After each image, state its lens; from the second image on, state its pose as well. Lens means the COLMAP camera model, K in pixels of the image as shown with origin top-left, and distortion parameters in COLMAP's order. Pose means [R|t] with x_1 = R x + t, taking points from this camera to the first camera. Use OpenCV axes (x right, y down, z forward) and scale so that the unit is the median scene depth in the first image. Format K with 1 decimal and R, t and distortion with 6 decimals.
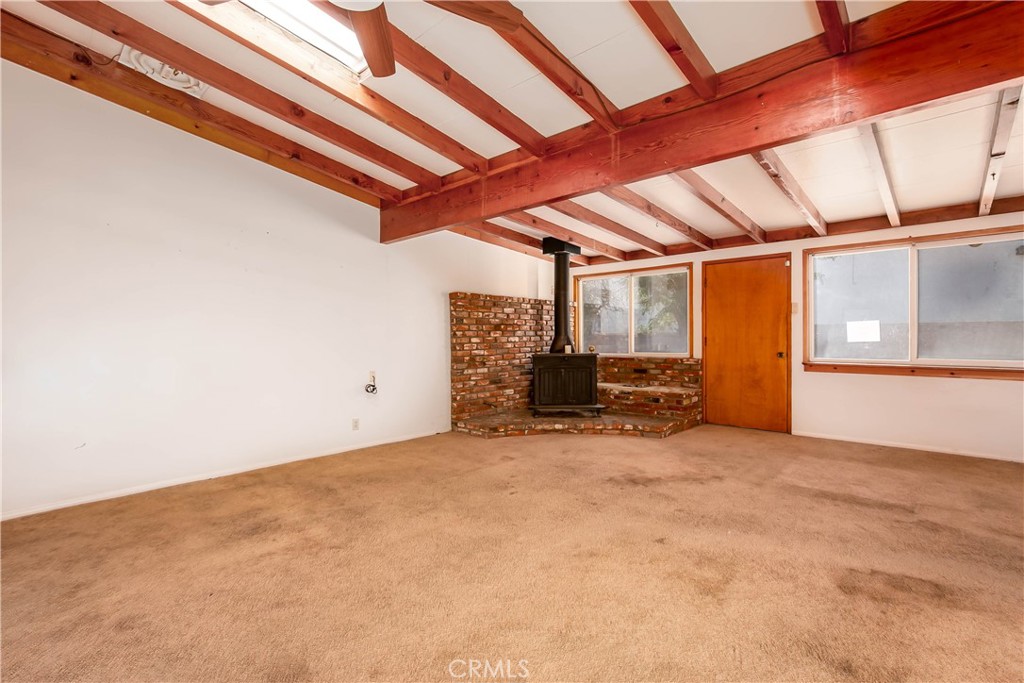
lens RADIAL K [[467.6, 0, 511.6], [0, 467.6, 341.6], [0, 0, 1]] dist [-0.034447, 0.007482]
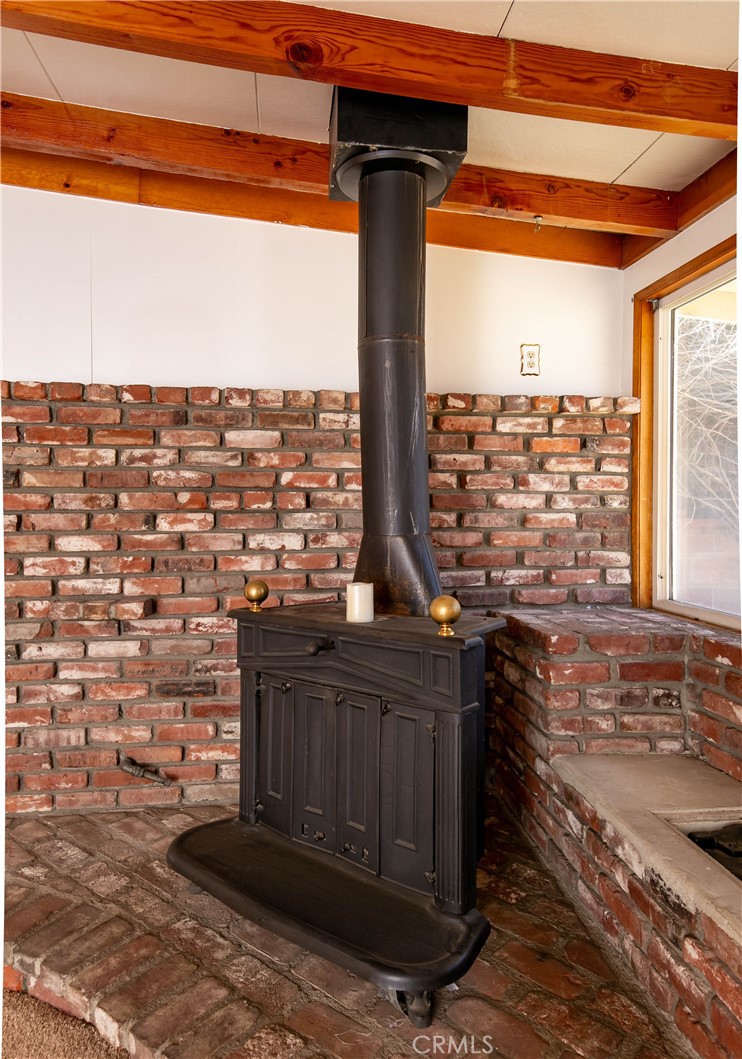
lens RADIAL K [[710.9, 0, 371.5], [0, 710.9, 519.5], [0, 0, 1]] dist [0.012710, 0.001316]
pose [[0.777279, 0.014091, -0.628999, 0.331382], [-0.012572, 0.999897, 0.006865, -0.023005], [0.629031, 0.002572, 0.777376, 0.746069]]
